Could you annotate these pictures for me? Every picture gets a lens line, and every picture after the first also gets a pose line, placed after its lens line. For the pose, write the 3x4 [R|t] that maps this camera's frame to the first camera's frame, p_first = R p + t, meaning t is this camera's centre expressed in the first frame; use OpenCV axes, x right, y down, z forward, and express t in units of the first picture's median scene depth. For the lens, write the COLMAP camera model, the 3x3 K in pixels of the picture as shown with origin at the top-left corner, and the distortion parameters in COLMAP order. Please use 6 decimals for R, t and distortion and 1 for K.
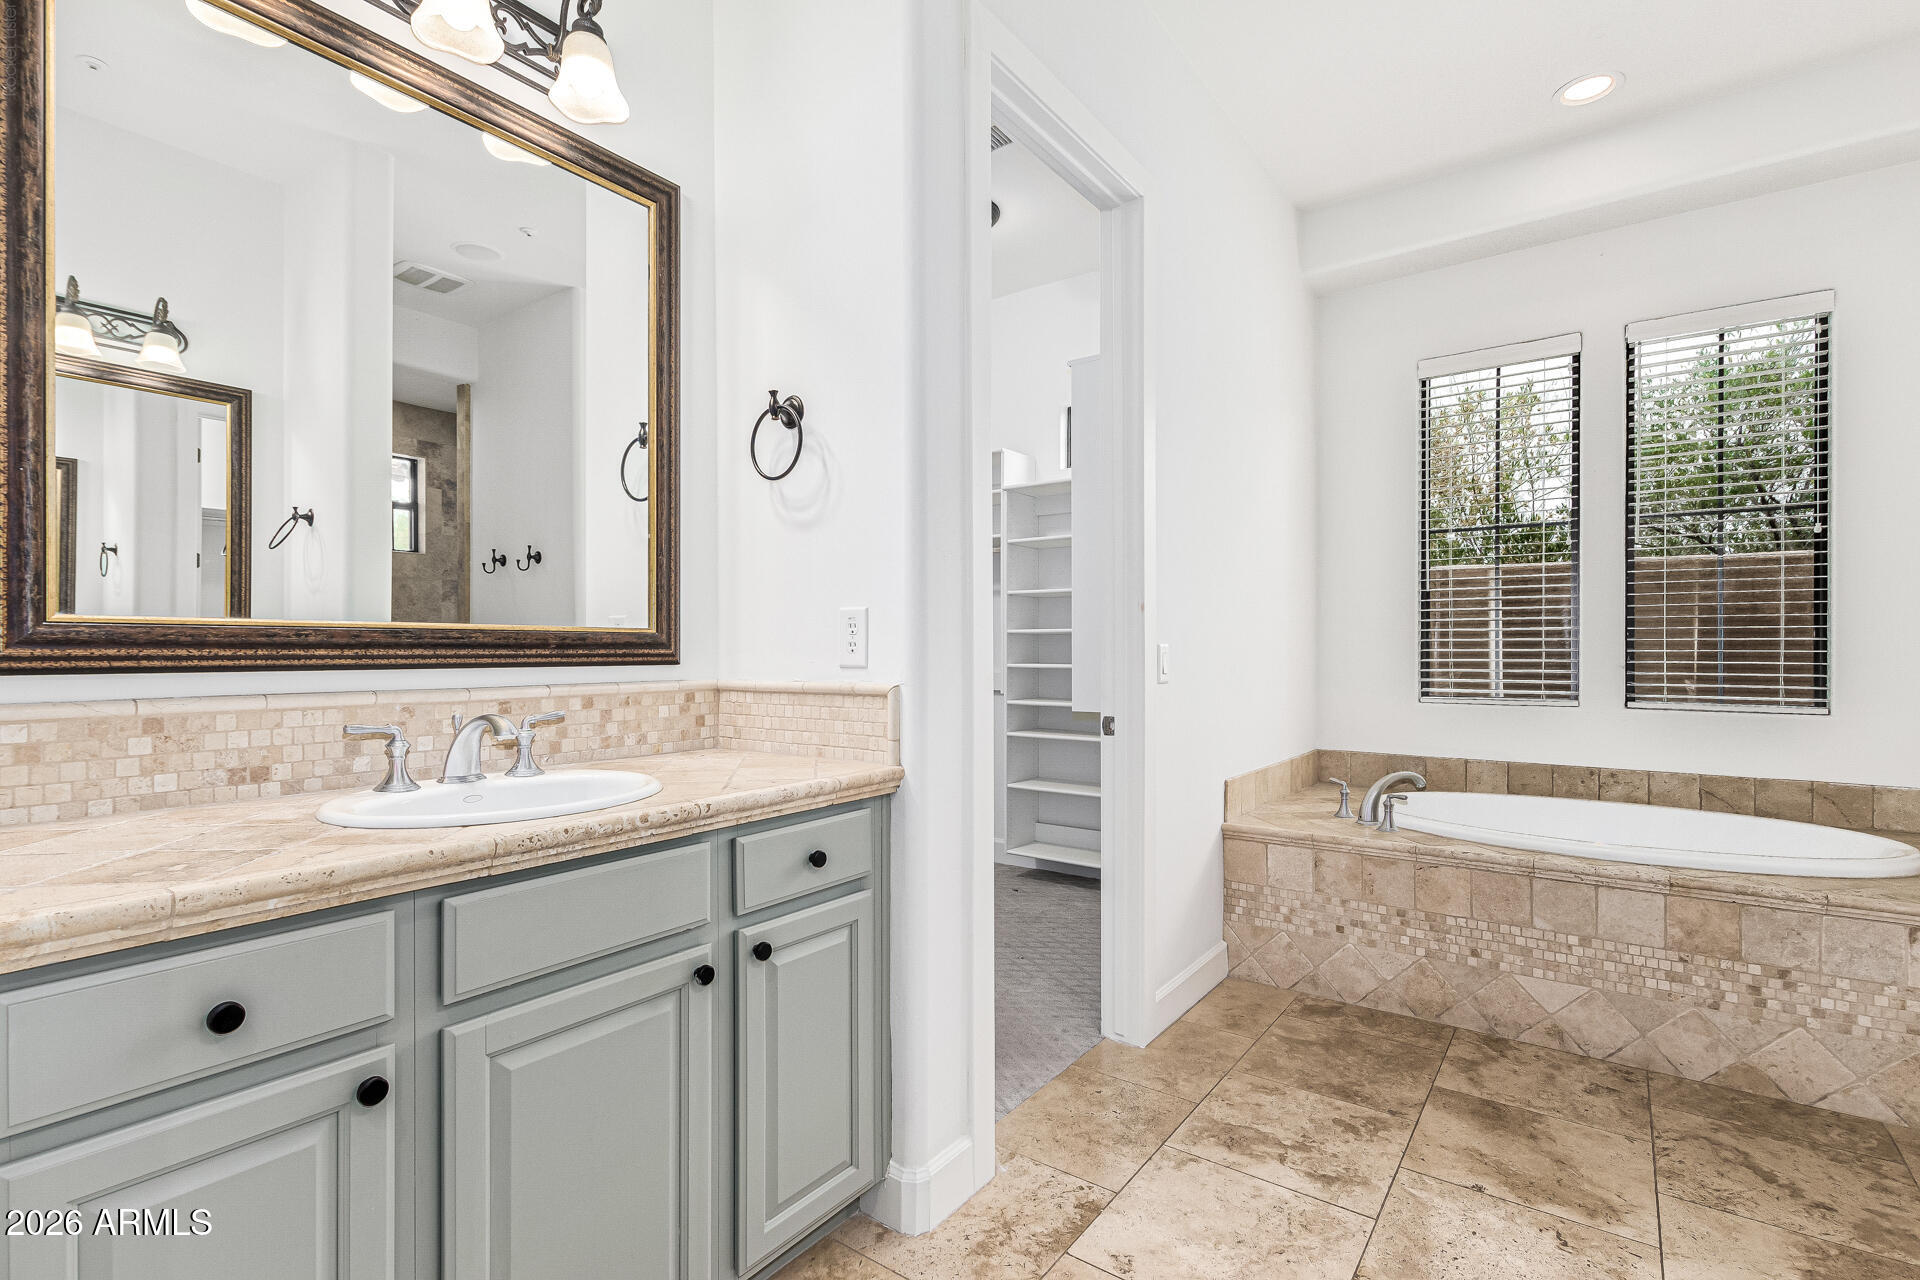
lens RADIAL K [[876.9, 0, 960.0], [0, 876.9, 640.0], [0, 0, 1]] dist [0.002008, -0.006748]
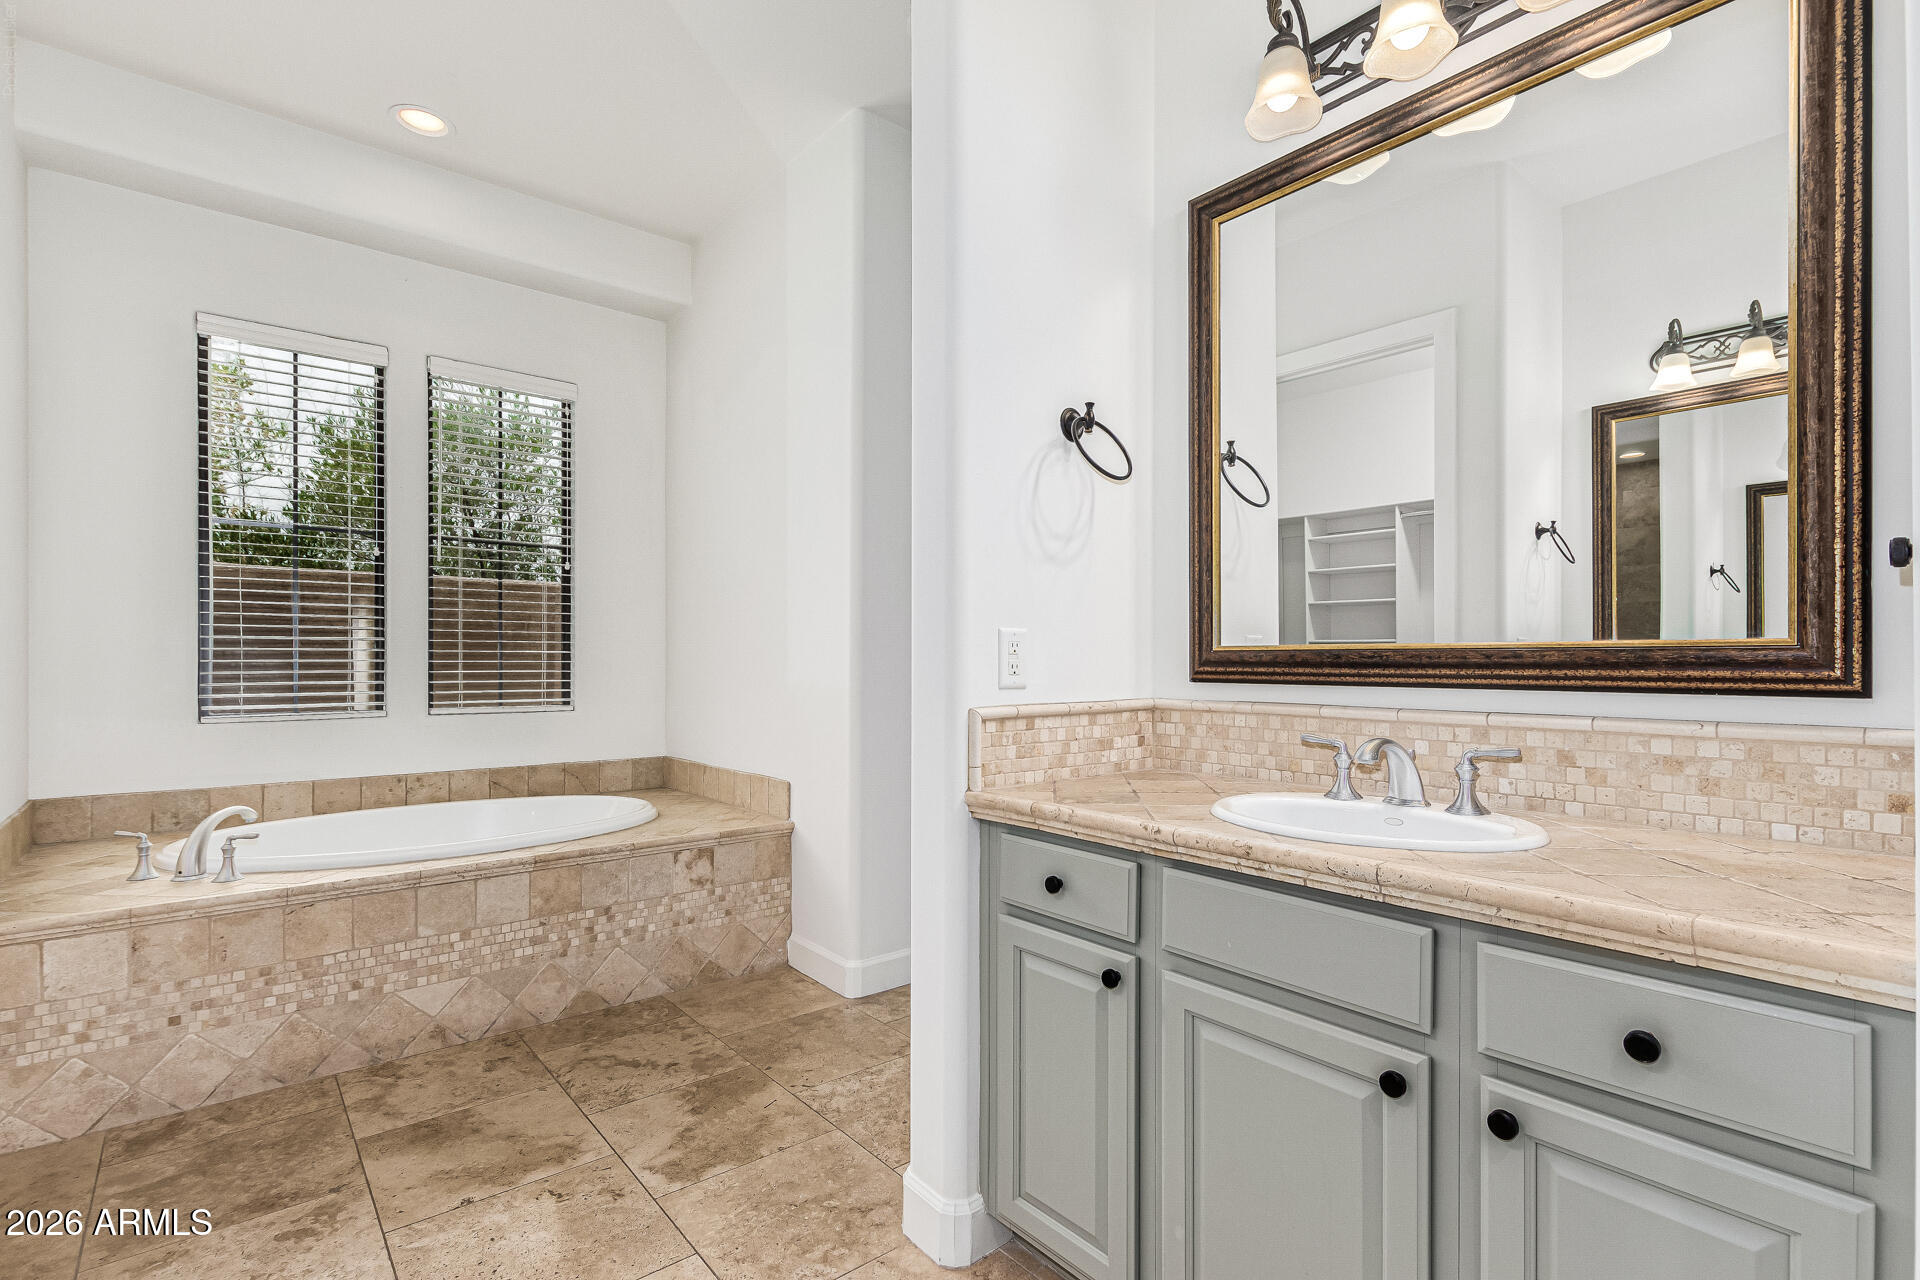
lens RADIAL K [[885.9, 0, 963.9], [0, 885.9, 649.9], [0, 0, 1]] dist [0.003854, -0.006289]
pose [[0.230315, 0.010295, 0.973062, -0.193991], [-0.010181, 0.999915, -0.008169, 0.000652], [-0.973063, -0.008026, 0.230400, 0.161817]]
